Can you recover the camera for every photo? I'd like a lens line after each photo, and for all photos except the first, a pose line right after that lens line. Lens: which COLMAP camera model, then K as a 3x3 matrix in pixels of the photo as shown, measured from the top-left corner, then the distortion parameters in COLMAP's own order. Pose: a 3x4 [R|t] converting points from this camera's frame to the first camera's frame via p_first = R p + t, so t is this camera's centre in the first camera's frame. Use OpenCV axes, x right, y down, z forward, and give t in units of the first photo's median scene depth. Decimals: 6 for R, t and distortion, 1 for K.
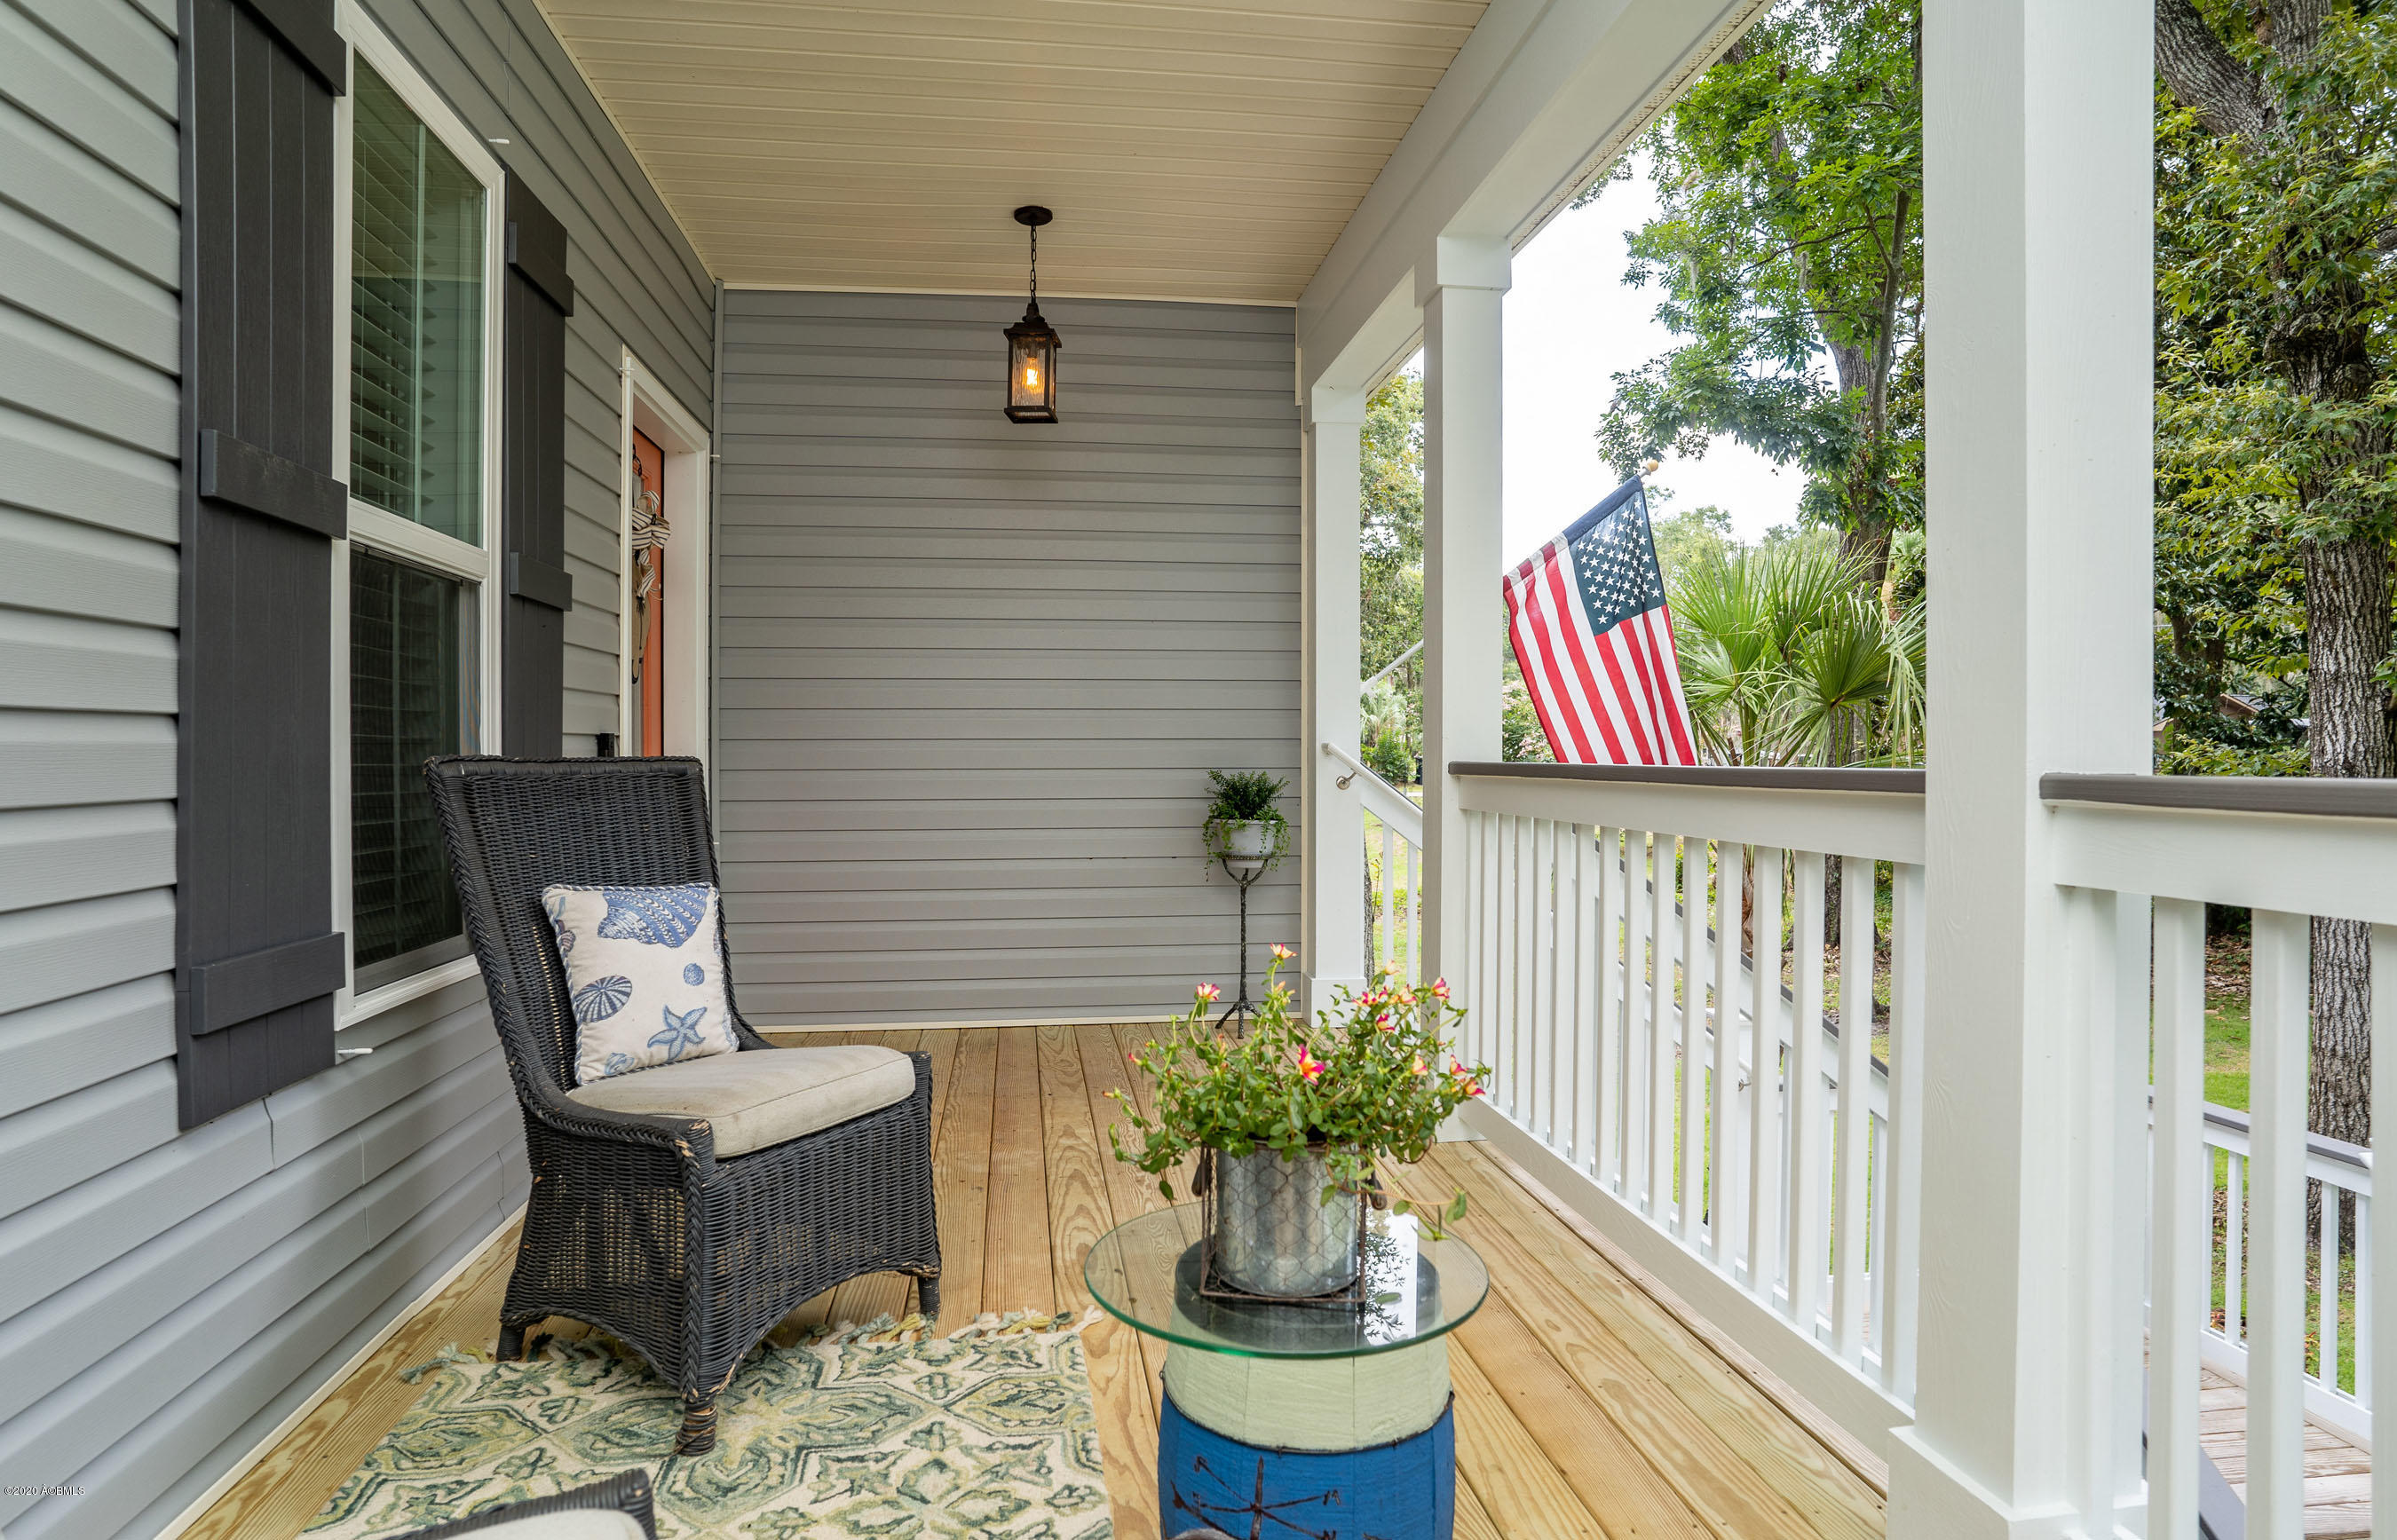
lens RADIAL K [[1320.7, 0, 1198.5], [0, 1320.7, 770.0], [0, 0, 1]] dist [-0.000814, -0.000126]
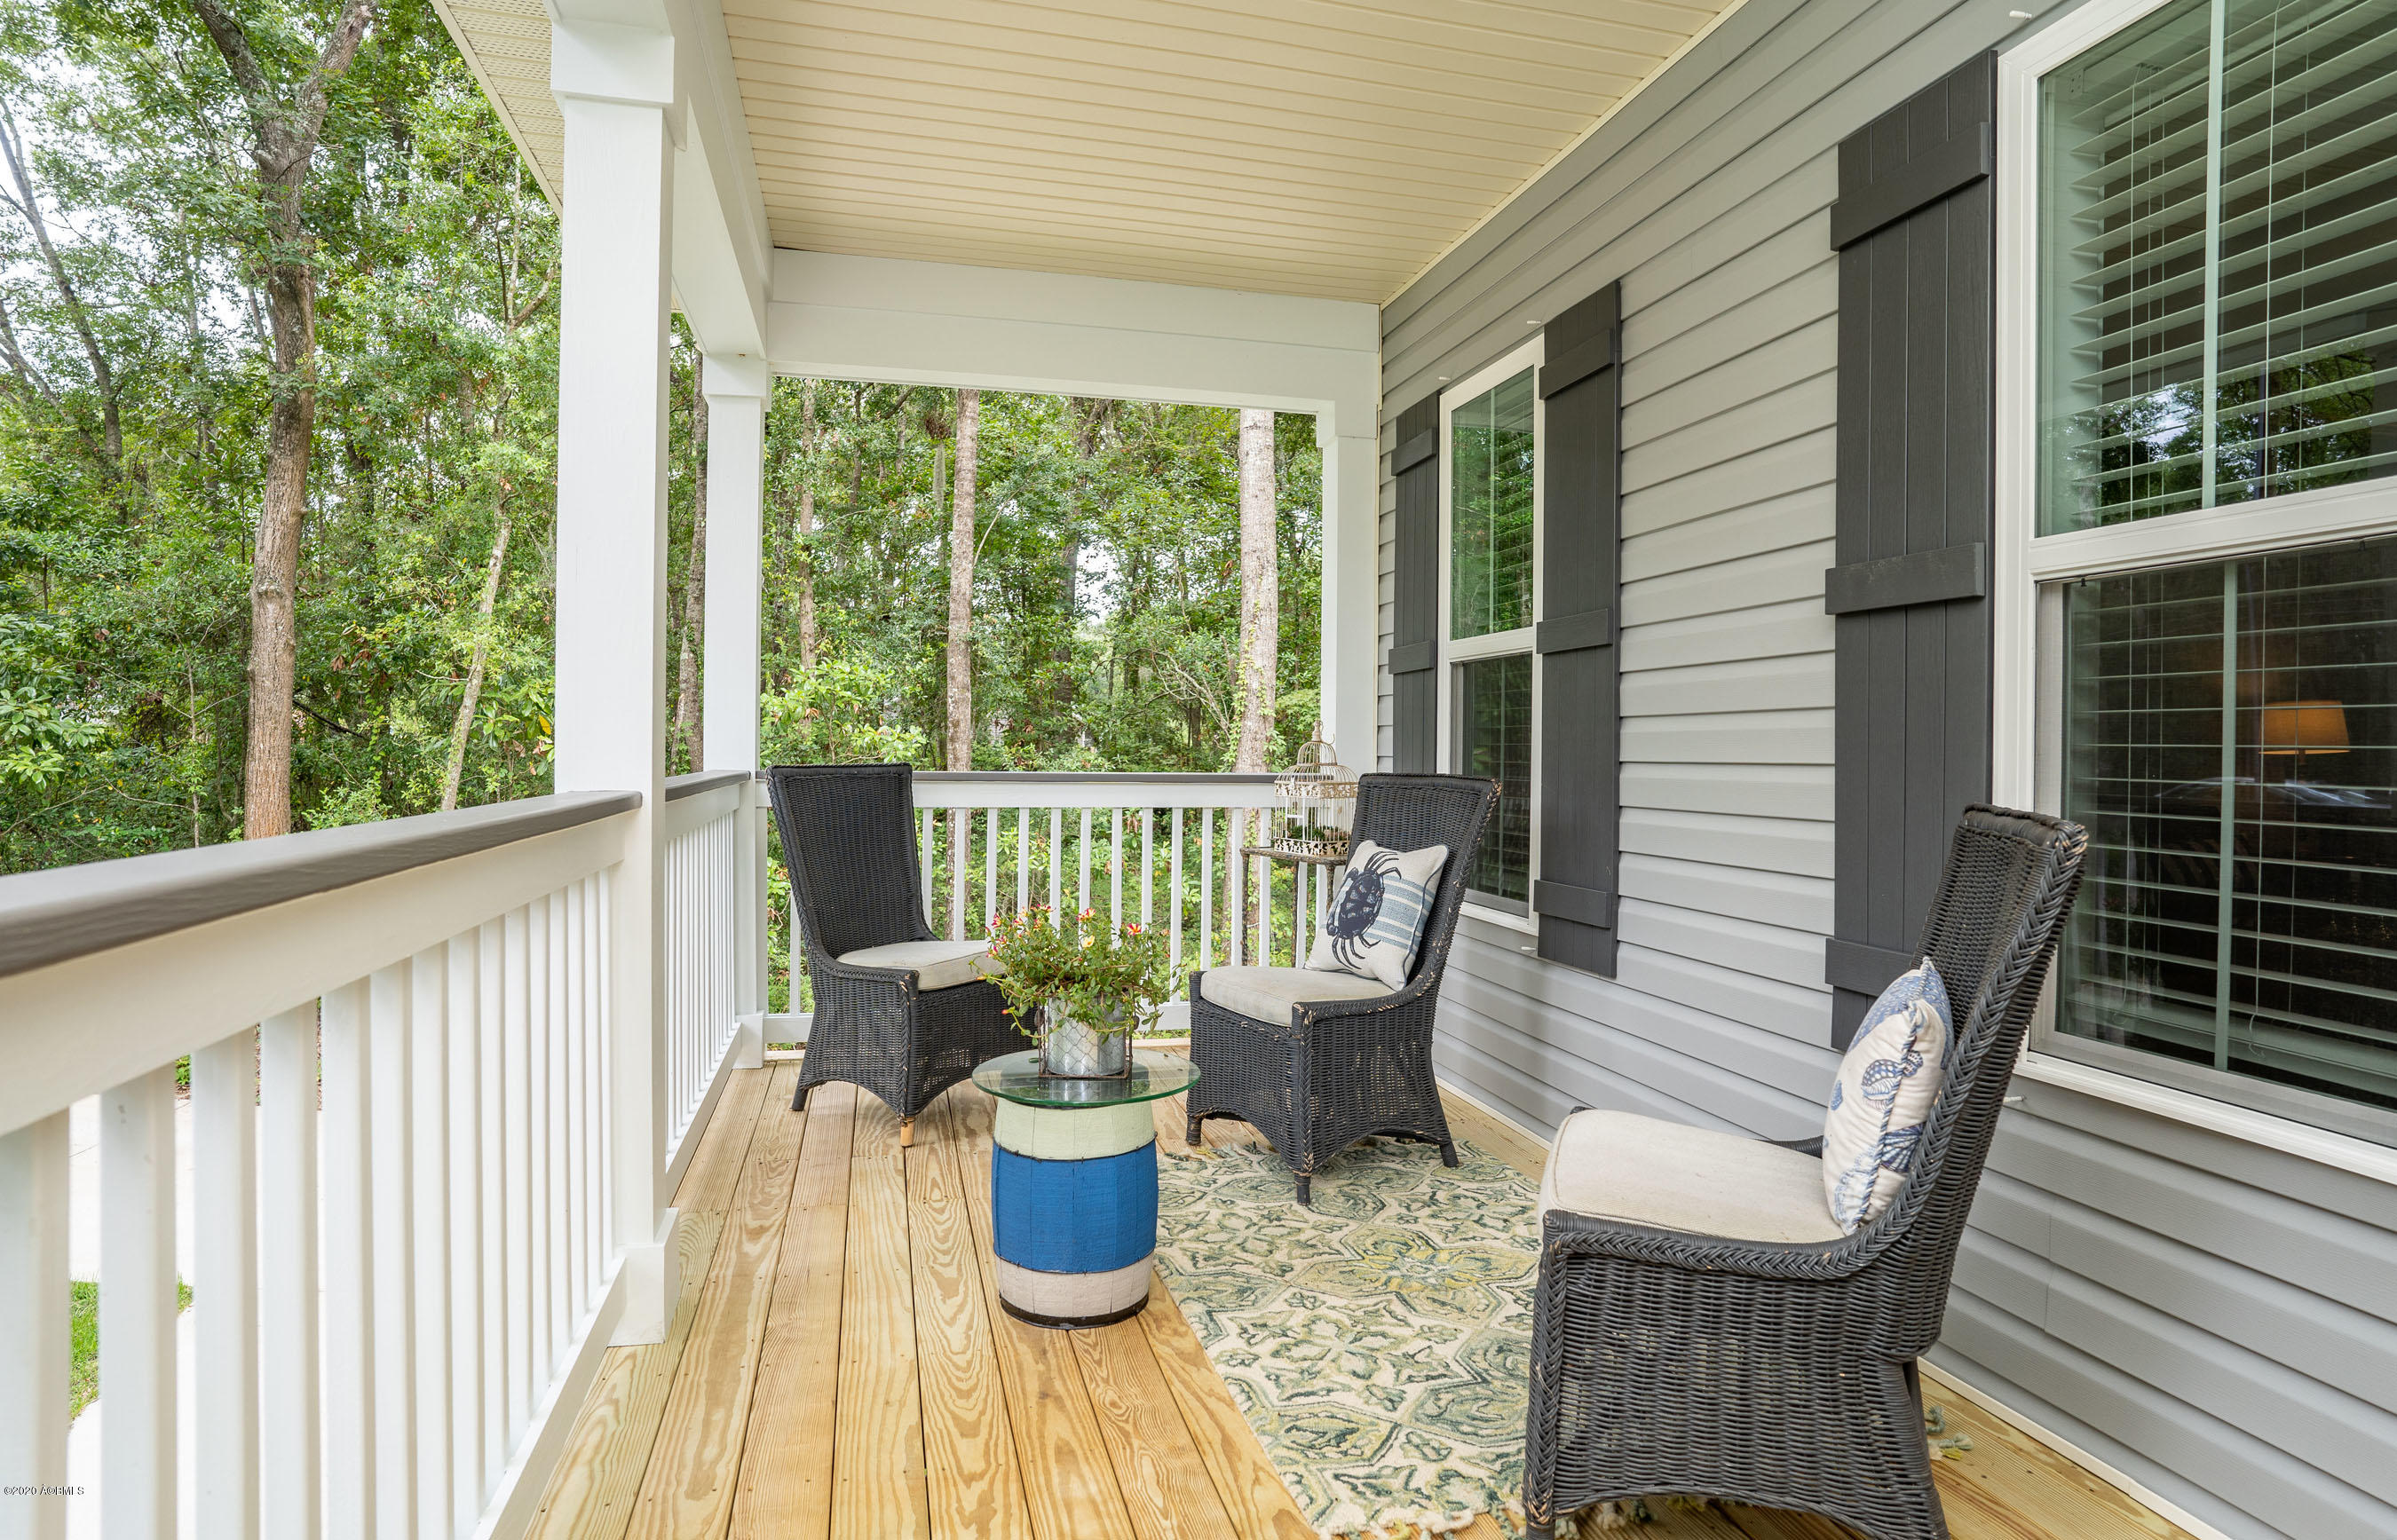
lens RADIAL K [[1320.7, 0, 1198.5], [0, 1320.7, 770.0], [0, 0, 1]] dist [-0.000814, -0.000126]
pose [[-0.994395, -0.009373, -0.105315, 0.082398], [-0.012506, 0.999497, 0.029130, -0.062527], [0.104989, 0.030284, -0.994012, 2.121703]]
